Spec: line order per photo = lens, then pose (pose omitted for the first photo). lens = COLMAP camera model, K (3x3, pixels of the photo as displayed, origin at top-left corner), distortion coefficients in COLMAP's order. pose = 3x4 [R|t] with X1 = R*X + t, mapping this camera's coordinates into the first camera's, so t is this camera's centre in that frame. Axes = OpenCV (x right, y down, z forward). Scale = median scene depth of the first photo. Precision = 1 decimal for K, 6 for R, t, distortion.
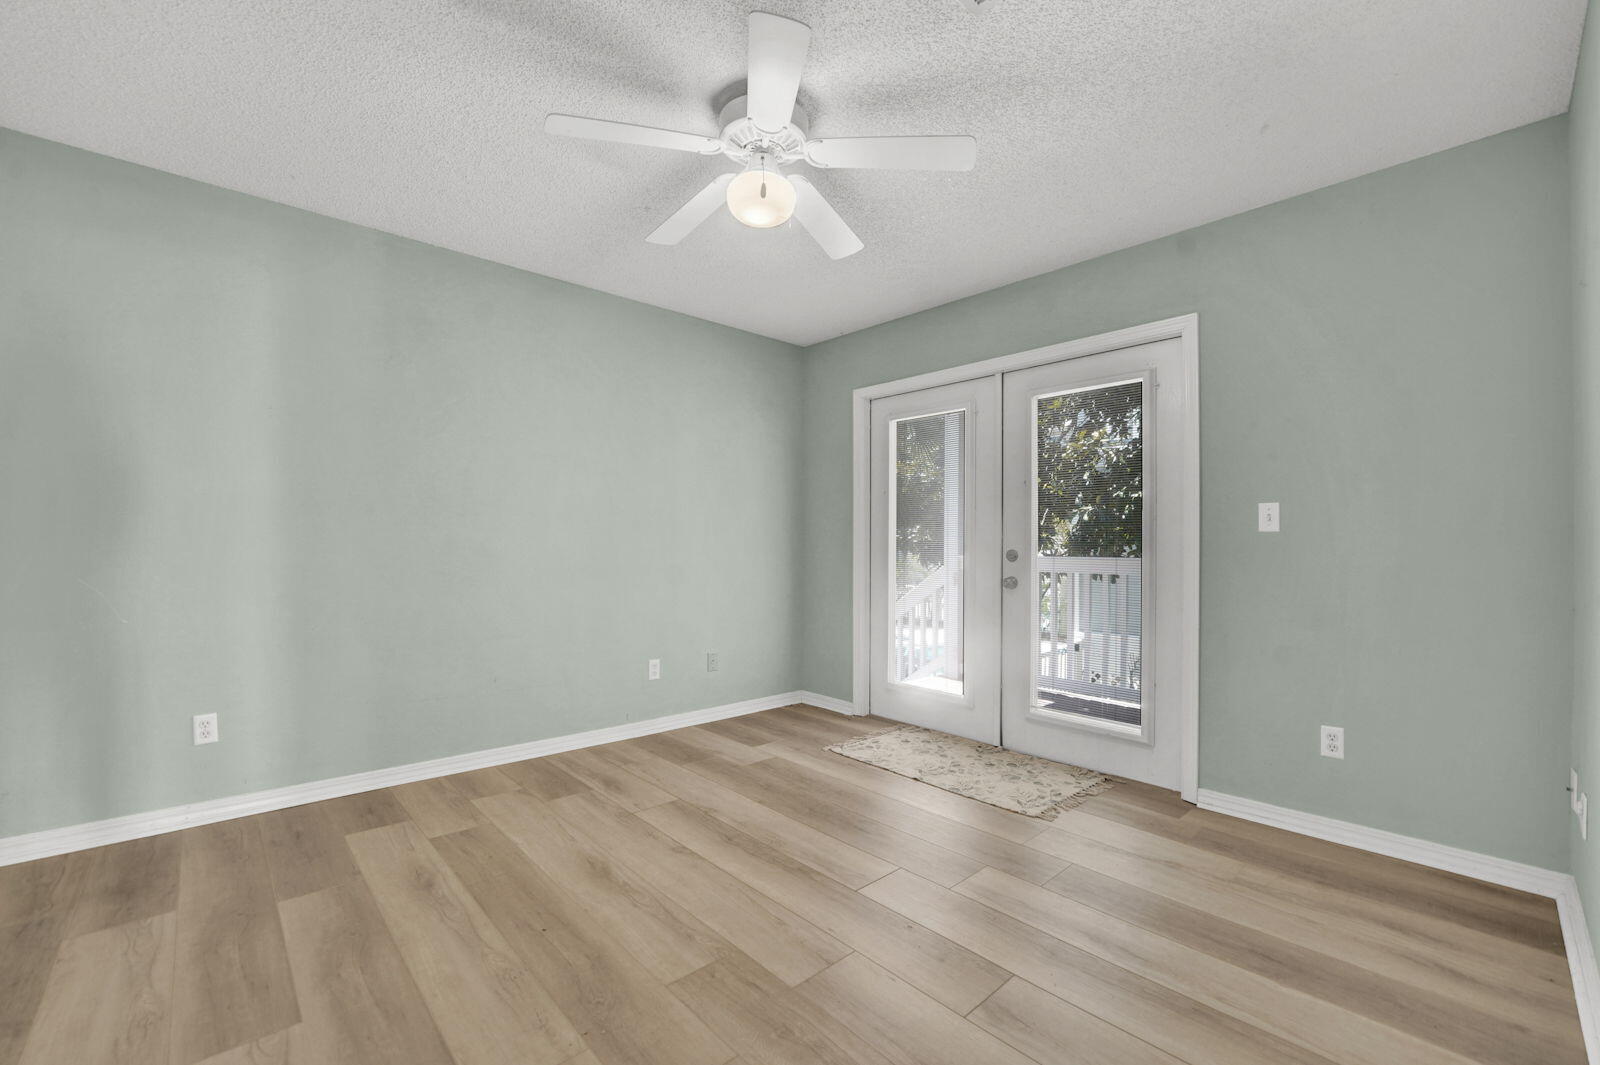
lens RADIAL K [[659.4, 0, 791.9], [0, 659.4, 539.3], [0, 0, 1]] dist [-0.029155, 0.002864]
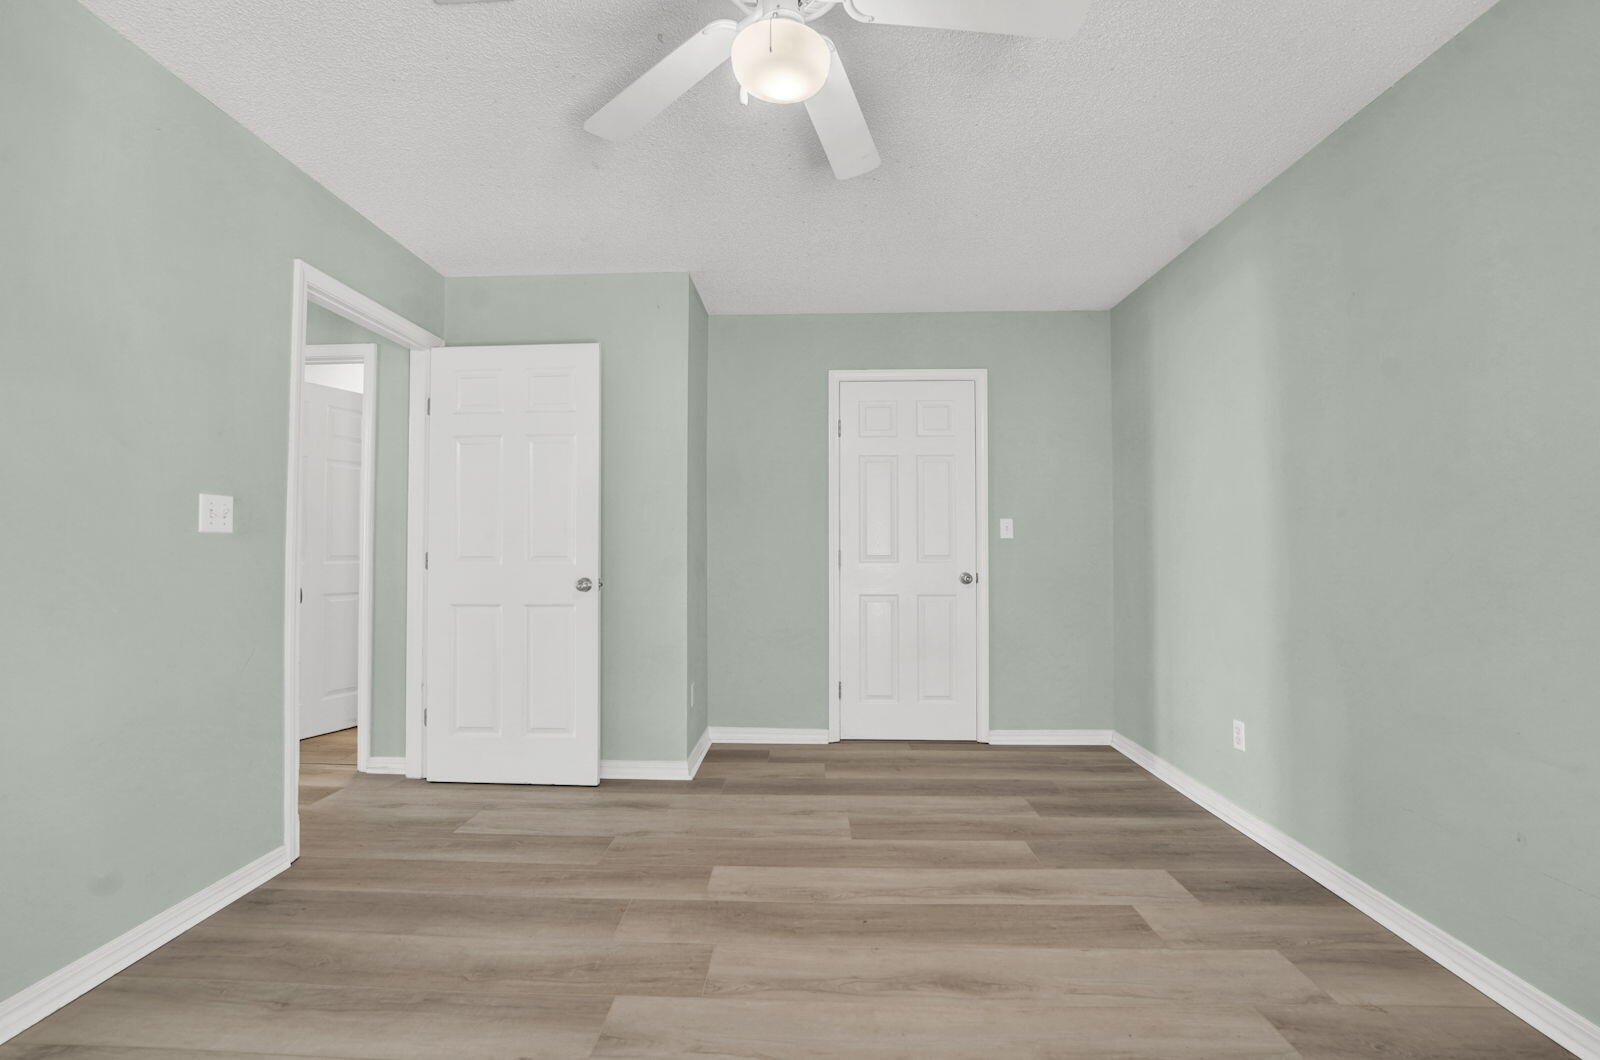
lens RADIAL K [[659.4, 0, 791.9], [0, 659.4, 536.8], [0, 0, 1]] dist [-0.029155, 0.002864]
pose [[-0.693052, -0.022310, -0.720542, 0.422578], [0.000373, 0.999510, -0.031307, 0.007550], [0.720888, -0.021966, -0.692704, 1.462514]]
